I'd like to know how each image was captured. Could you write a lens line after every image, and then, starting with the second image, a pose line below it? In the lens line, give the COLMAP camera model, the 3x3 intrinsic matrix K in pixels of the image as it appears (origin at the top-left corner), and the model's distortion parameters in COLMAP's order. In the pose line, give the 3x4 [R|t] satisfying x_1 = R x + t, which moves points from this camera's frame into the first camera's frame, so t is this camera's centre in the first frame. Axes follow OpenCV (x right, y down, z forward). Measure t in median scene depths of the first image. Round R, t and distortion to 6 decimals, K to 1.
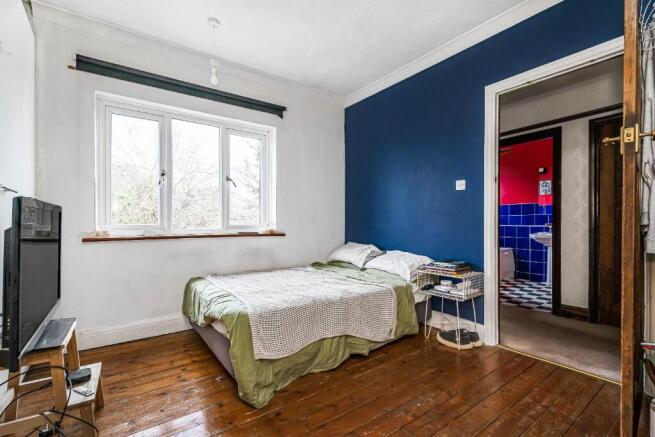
lens RADIAL K [[299.2, 0, 326.6], [0, 299.2, 218.9], [0, 0, 1]] dist [-0.008199, -0.001113]
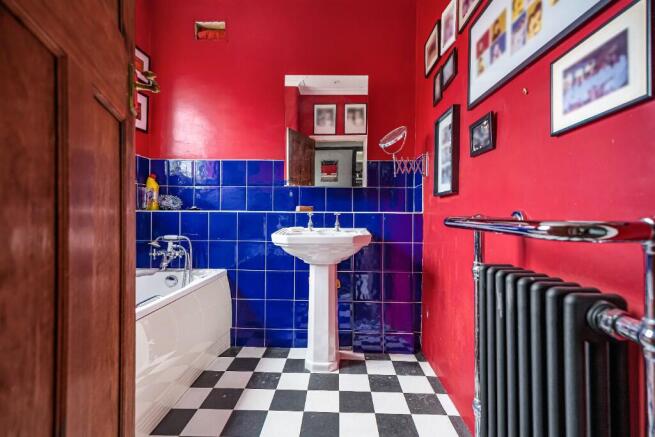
lens RADIAL K [[299.2, 0, 327.3], [0, 299.2, 217.1], [0, 0, 1]] dist [-0.008199, -0.001113]
pose [[0.612087, -0.000297, 0.790791, 0.429830], [0.001800, 0.999998, -0.001017, 0.031900], [-0.790789, 0.002046, 0.612086, 0.709762]]
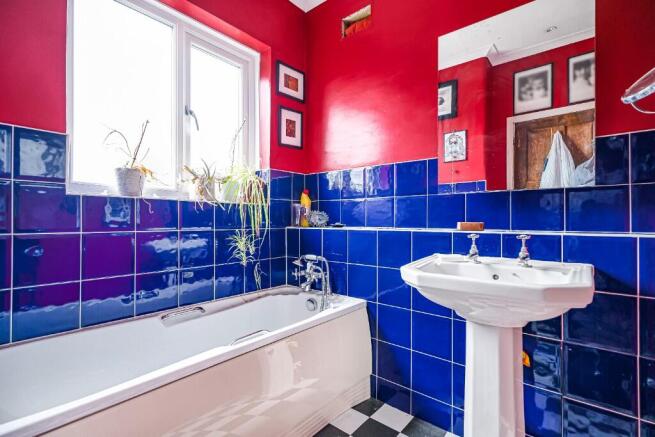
lens RADIAL K [[299.2, 0, 325.5], [0, 299.2, 218.5], [0, 0, 1]] dist [-0.008199, -0.001113]
pose [[0.974605, -0.001795, 0.223925, 0.549496], [0.005744, 0.999839, -0.016985, 0.016972], [-0.223859, 0.017840, 0.974458, 0.752150]]
